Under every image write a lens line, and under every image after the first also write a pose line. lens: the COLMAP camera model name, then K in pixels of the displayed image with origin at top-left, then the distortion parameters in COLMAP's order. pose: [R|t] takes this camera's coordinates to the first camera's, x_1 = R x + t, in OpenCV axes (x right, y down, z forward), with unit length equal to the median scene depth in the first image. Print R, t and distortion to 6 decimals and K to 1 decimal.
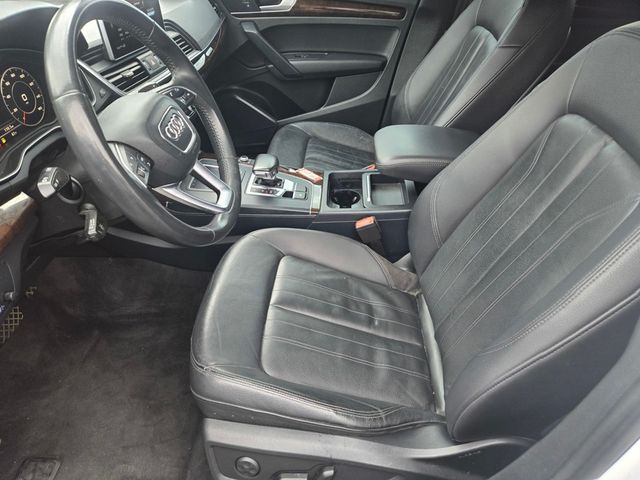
lens RADIAL K [[449.8, 0, 320.0], [0, 449.8, 240.0], [0, 0, 1]] dist [0.033871, 0.000142]
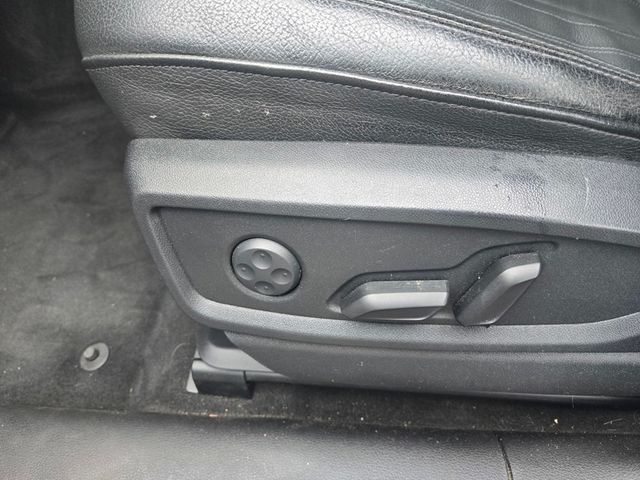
lens RADIAL K [[428.7, 0, 320.0], [0, 428.7, 240.0], [0, 0, 1]] dist [0.020396, -0.006494]
pose [[0.997611, -0.032581, -0.060914, -0.076662], [0.044794, 0.976380, 0.211364, 0.322795], [0.052589, -0.213588, 0.975507, 0.540574]]
